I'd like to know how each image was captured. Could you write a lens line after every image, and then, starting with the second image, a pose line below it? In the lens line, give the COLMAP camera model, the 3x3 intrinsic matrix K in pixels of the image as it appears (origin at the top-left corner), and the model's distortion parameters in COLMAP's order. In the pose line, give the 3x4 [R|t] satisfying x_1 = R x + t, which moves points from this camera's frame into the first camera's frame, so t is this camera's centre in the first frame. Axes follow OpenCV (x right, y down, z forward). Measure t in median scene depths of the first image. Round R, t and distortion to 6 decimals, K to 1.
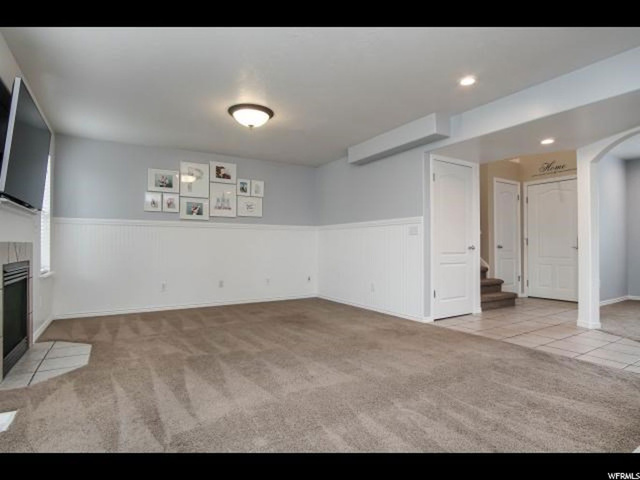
lens RADIAL K [[350.7, 0, 323.4], [0, 350.7, 242.5], [0, 0, 1]] dist [-0.011244, 0.000517]
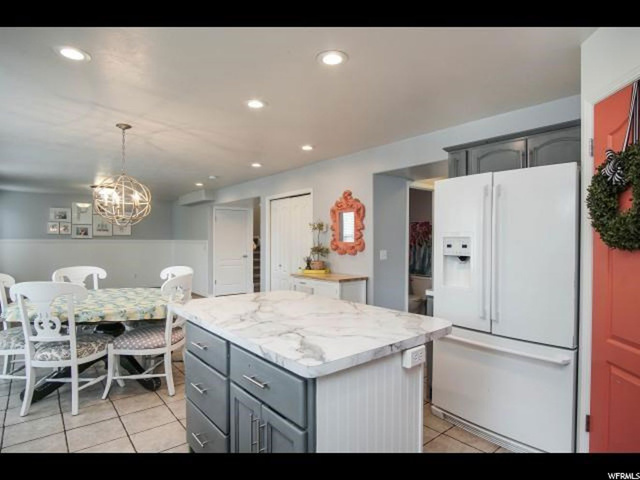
lens RADIAL K [[350.7, 0, 316.7], [0, 350.7, 241.7], [0, 0, 1]] dist [-0.011244, 0.000517]
pose [[0.990026, 0.001903, 0.140872, 0.477108], [-0.004603, 0.999812, 0.018845, -0.084874], [-0.140810, -0.019306, 0.989848, -0.745277]]
